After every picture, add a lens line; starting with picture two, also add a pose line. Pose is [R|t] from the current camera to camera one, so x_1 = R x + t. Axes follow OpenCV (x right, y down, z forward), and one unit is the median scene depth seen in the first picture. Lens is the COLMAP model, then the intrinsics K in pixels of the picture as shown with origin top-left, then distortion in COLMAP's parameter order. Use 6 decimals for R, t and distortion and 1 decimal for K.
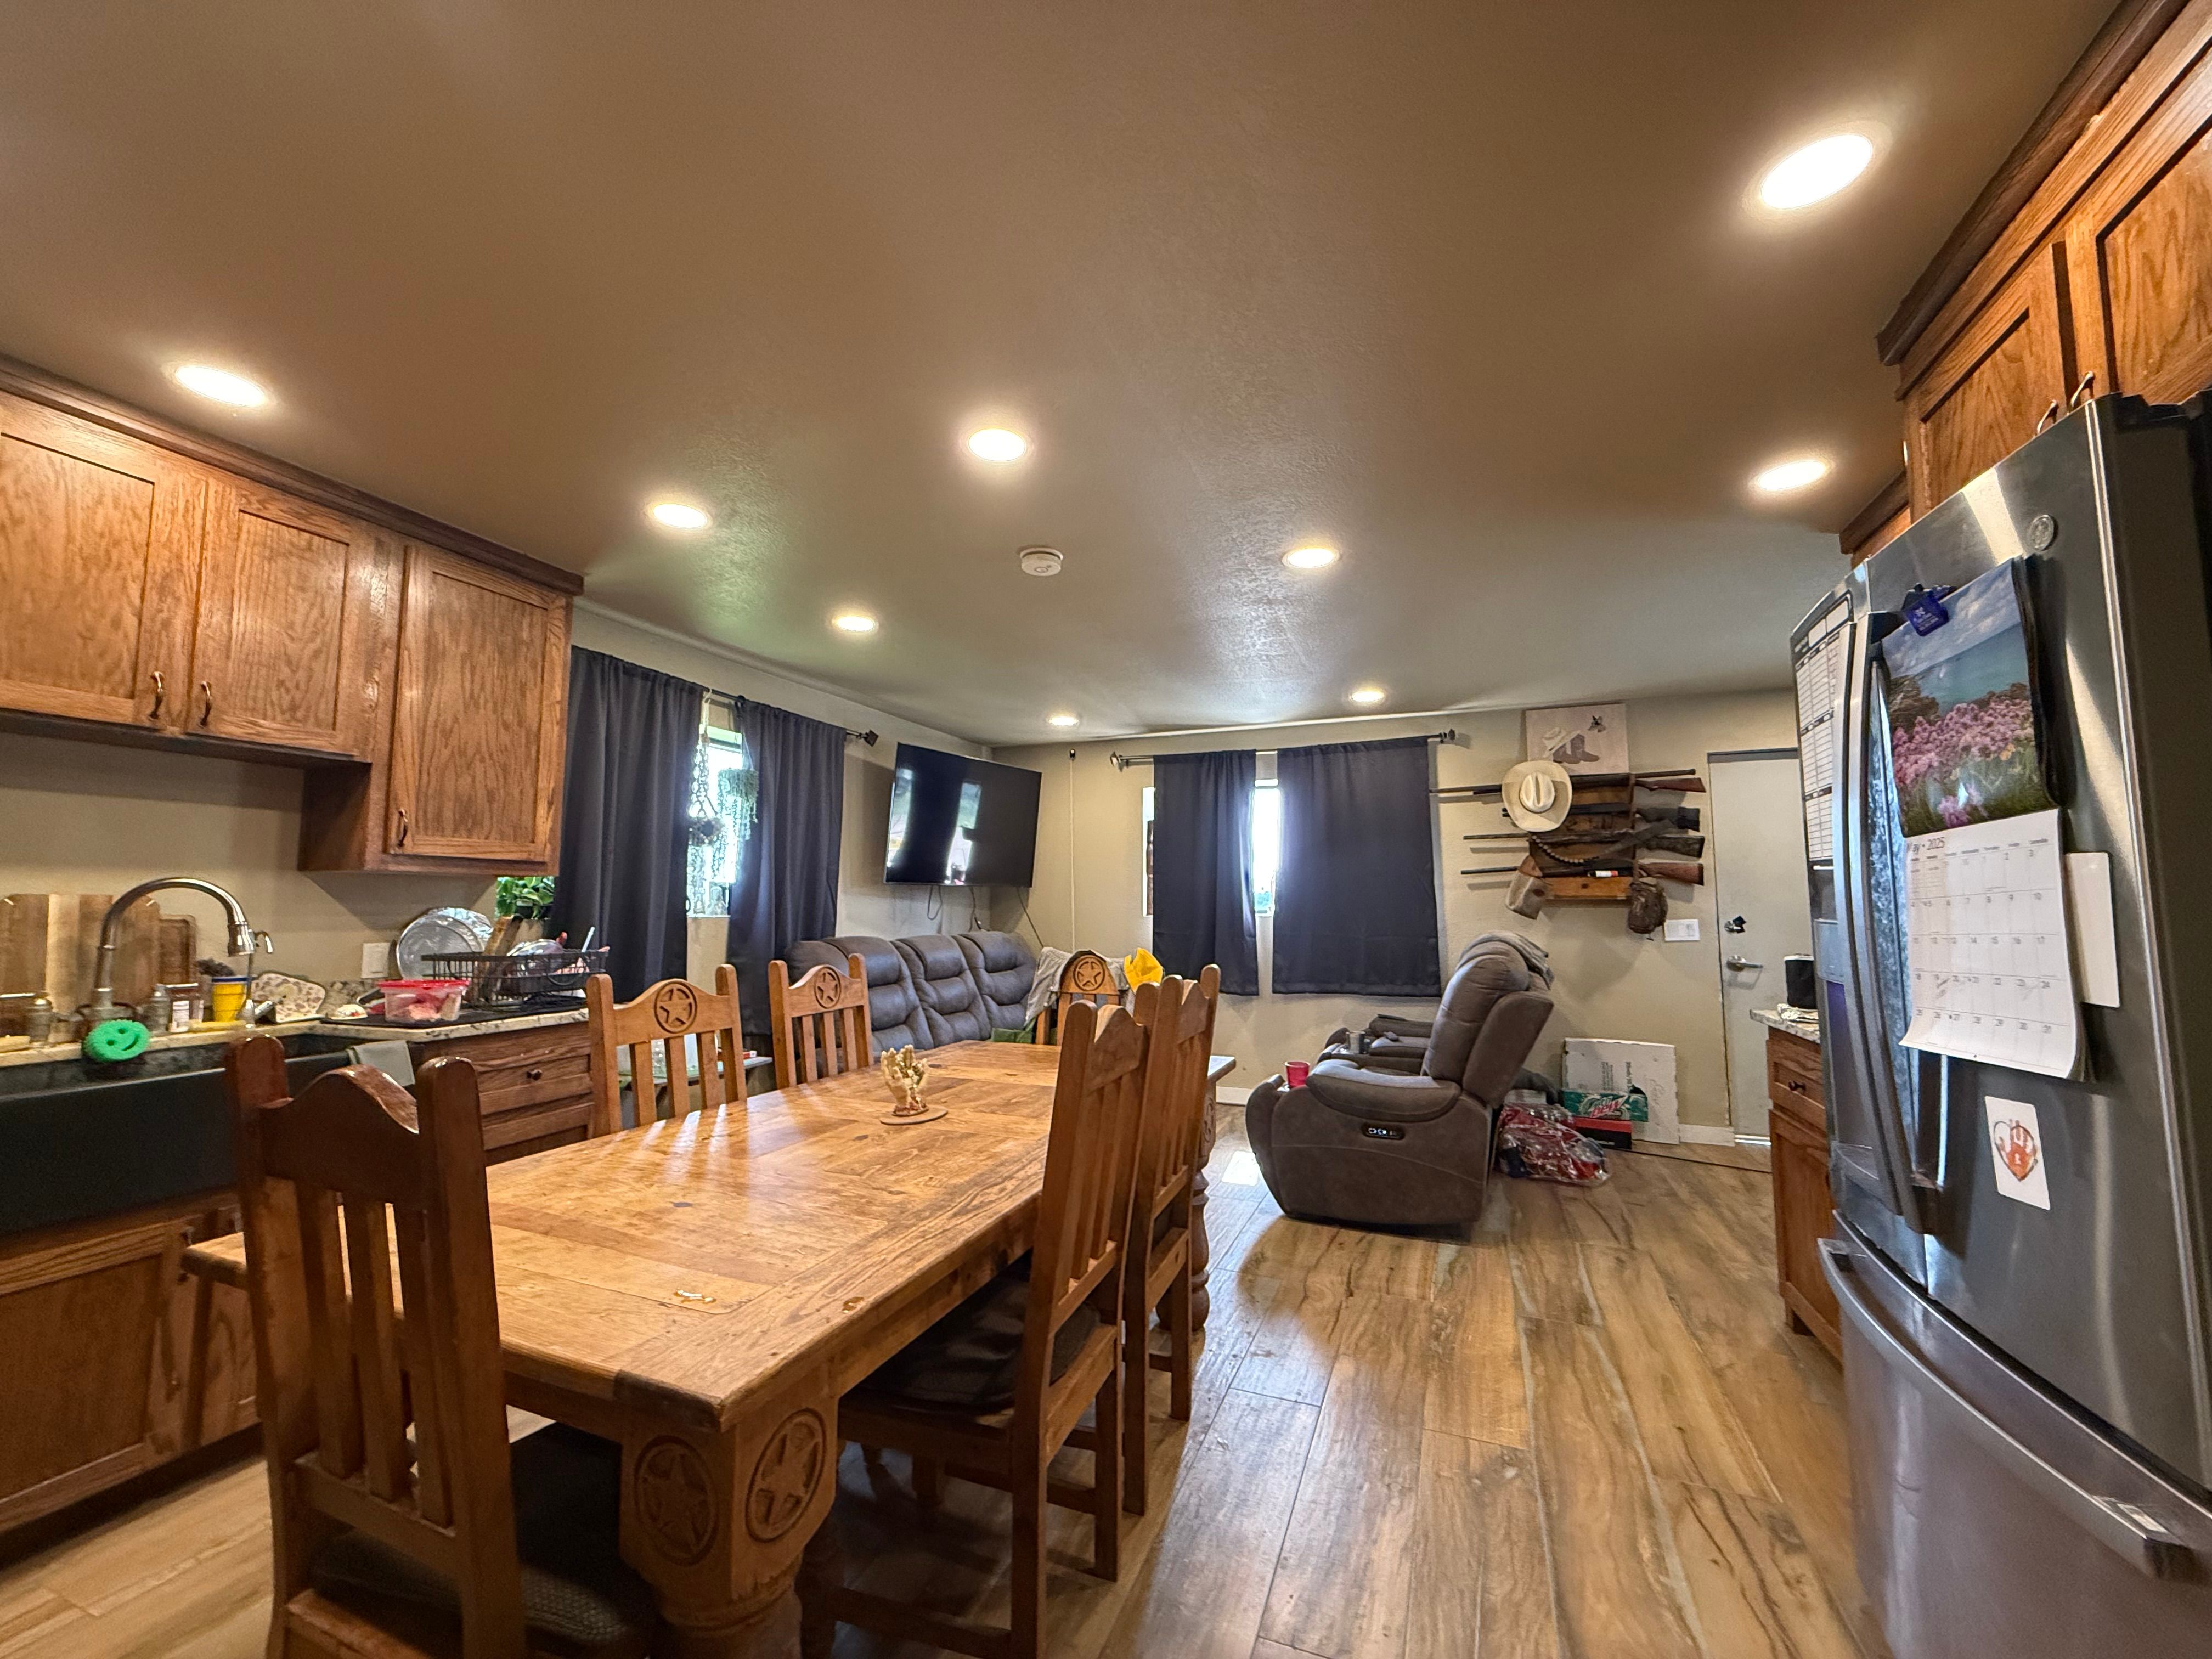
lens RADIAL K [[879.8, 0, 1096.1], [0, 879.8, 831.4], [0, 0, 1]] dist [-0.003787, 0.000174]
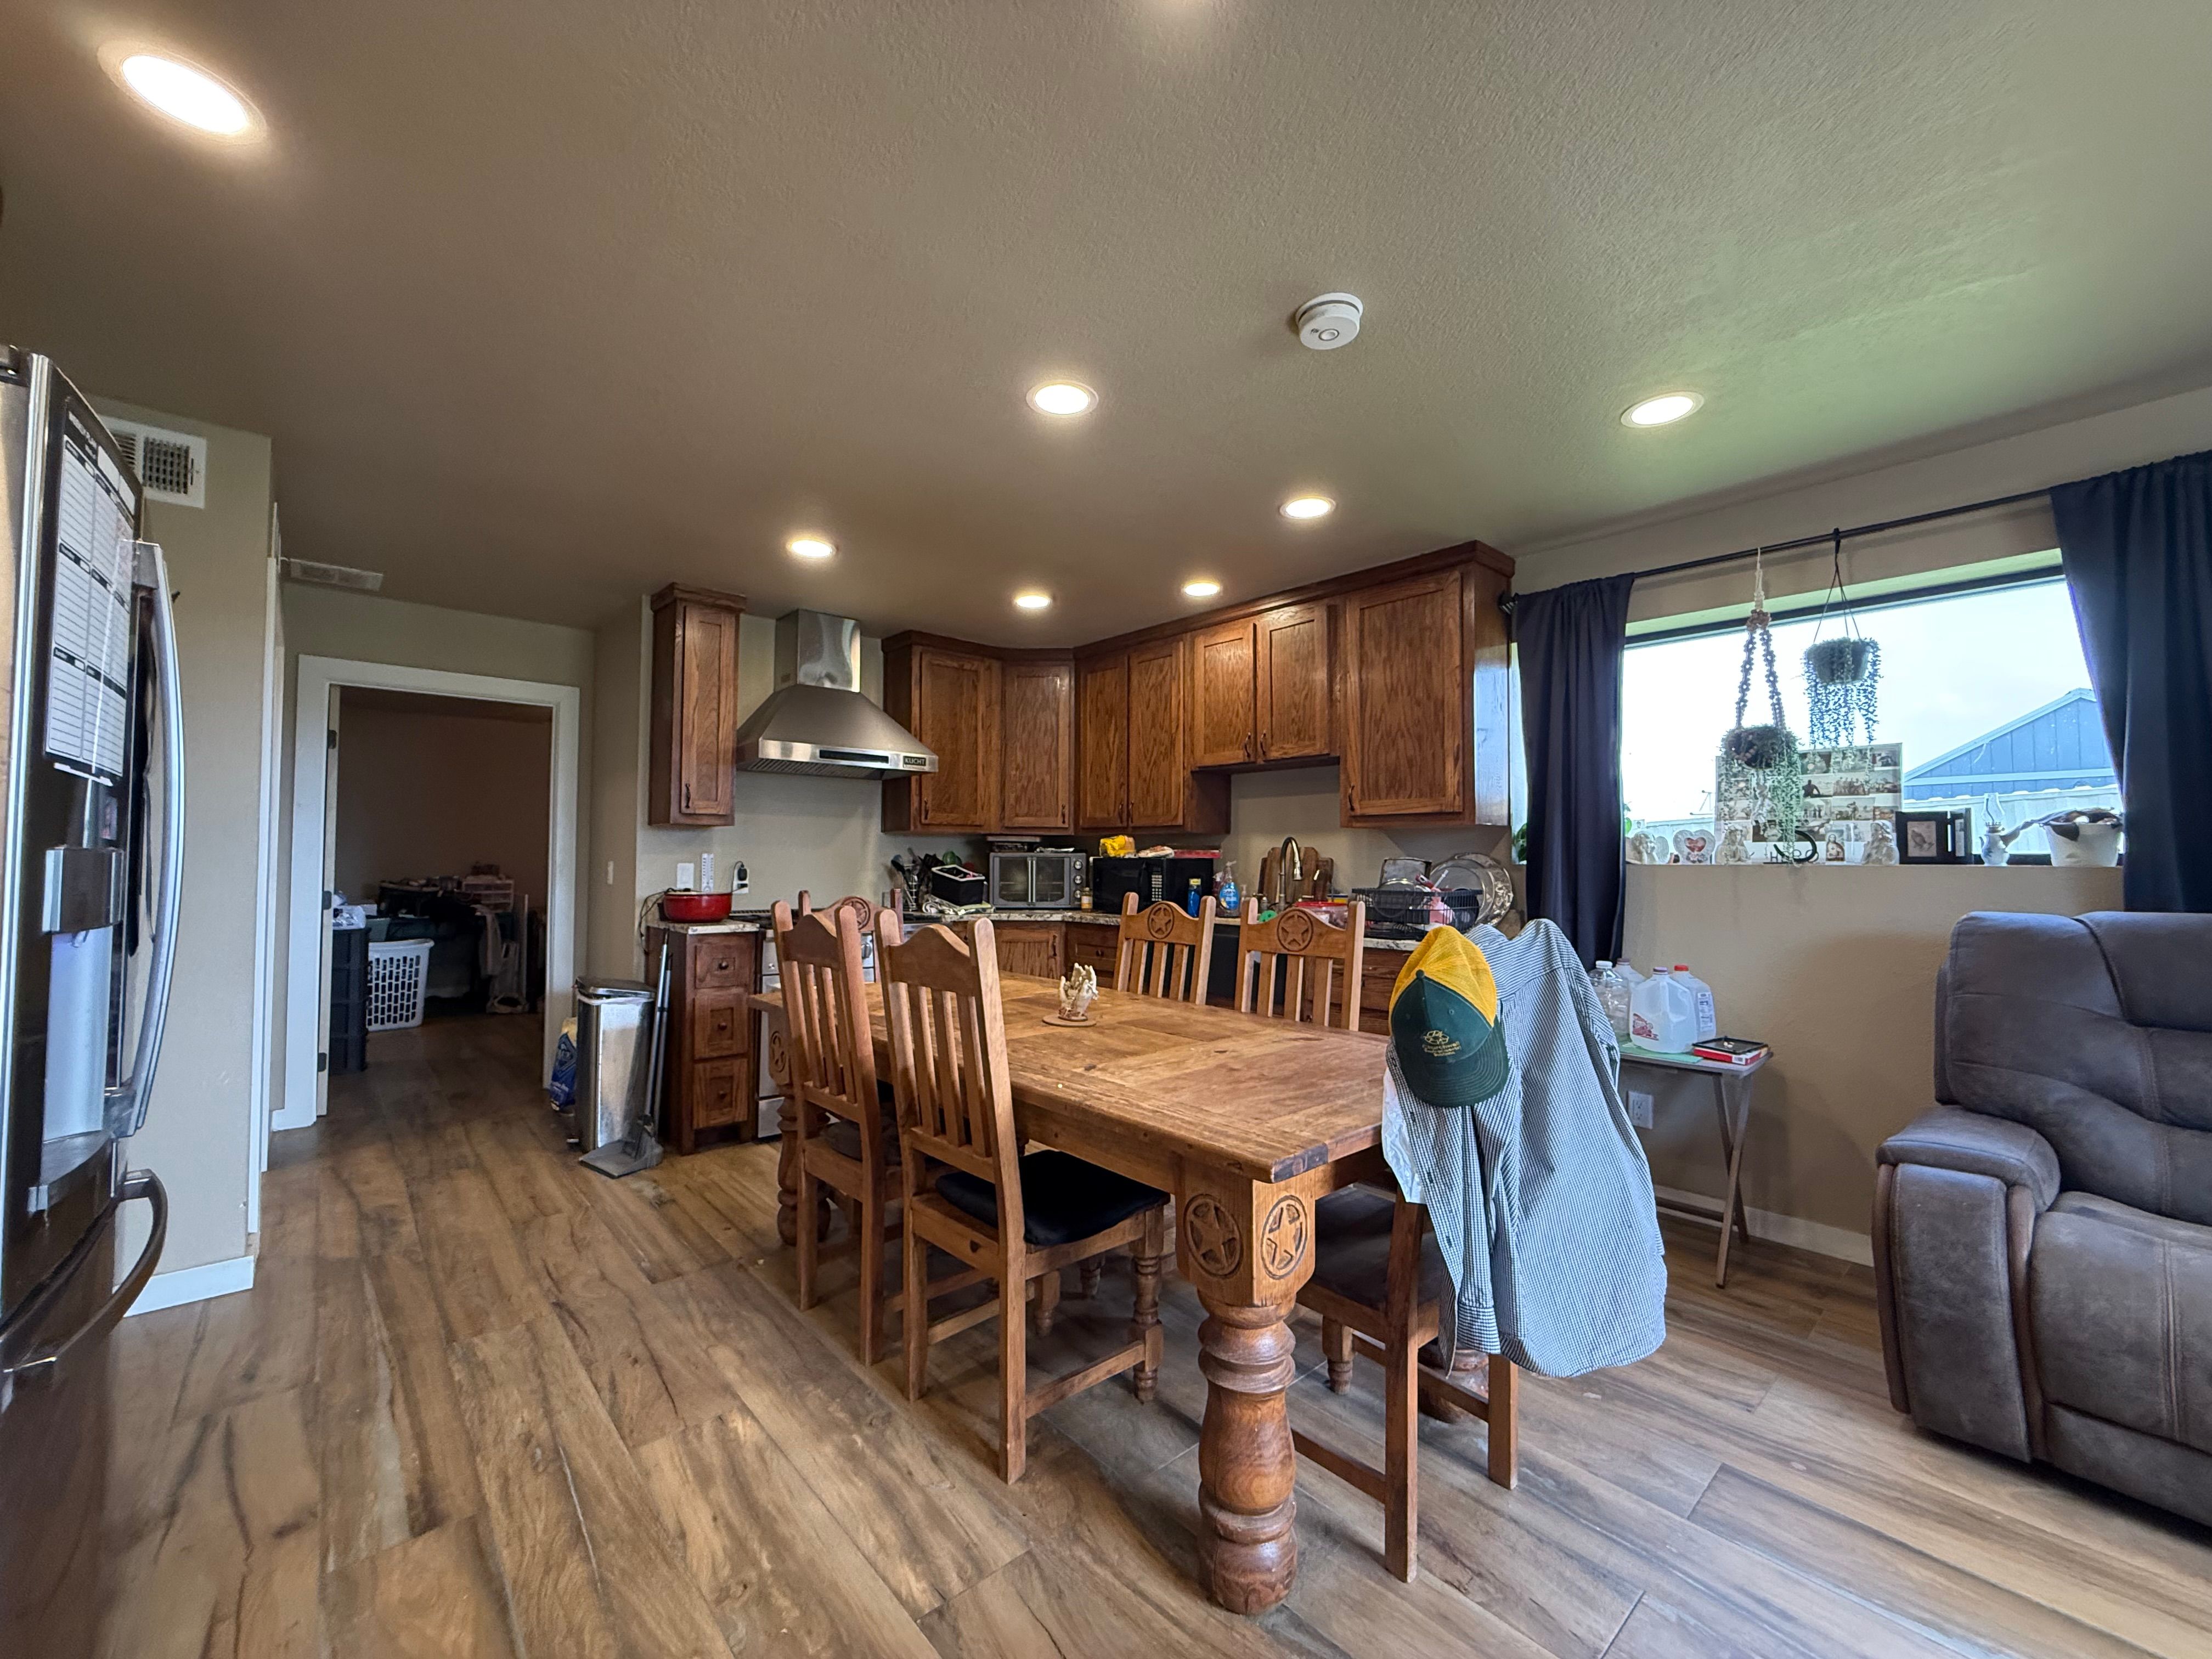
lens RADIAL K [[879.8, 0, 1096.1], [0, 879.8, 831.4], [0, 0, 1]] dist [-0.003787, 0.000174]
pose [[-0.434531, -0.031400, -0.900109, 0.624663], [0.074135, 0.994754, -0.070490, 0.112089], [0.897600, -0.097360, -0.429924, 1.143222]]
